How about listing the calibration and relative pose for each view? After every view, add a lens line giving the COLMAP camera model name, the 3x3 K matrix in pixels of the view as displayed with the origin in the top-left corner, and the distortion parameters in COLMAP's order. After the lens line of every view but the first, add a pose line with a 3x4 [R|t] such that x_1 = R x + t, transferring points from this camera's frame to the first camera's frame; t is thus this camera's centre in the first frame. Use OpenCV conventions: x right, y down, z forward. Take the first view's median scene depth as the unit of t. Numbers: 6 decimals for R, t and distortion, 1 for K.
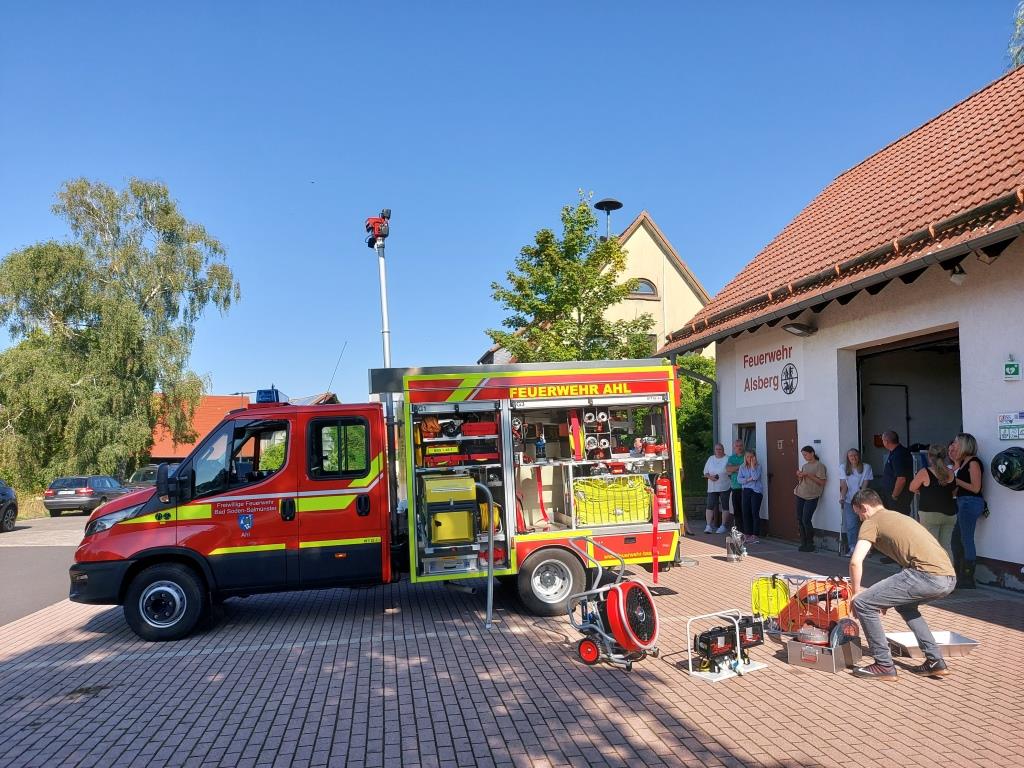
lens RADIAL K [[749.7, 0, 510.0], [0, 749.7, 386.8], [0, 0, 1]] dist [0.068237, -0.058185]
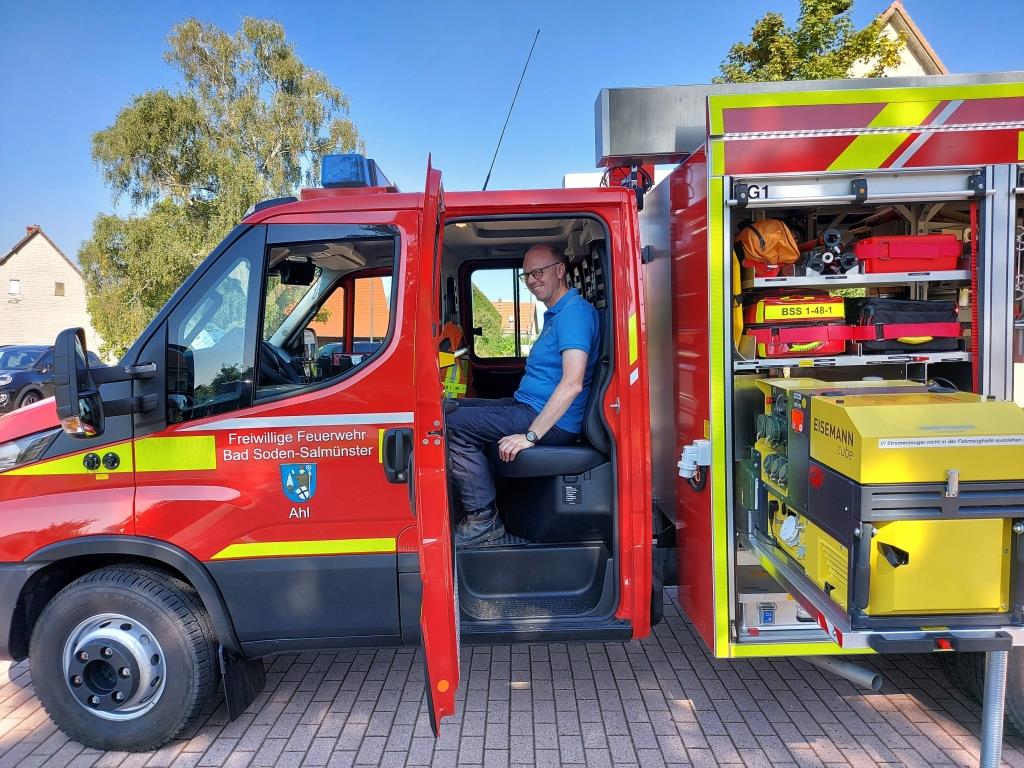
lens RADIAL K [[749.7, 0, 510.0], [0, 749.7, 386.8], [0, 0, 1]] dist [0.068237, -0.058185]
pose [[0.985713, 0.030570, -0.165635, -0.163241], [-0.005382, 0.988606, 0.150431, 0.064148], [0.168346, -0.147391, 0.974646, 0.593683]]
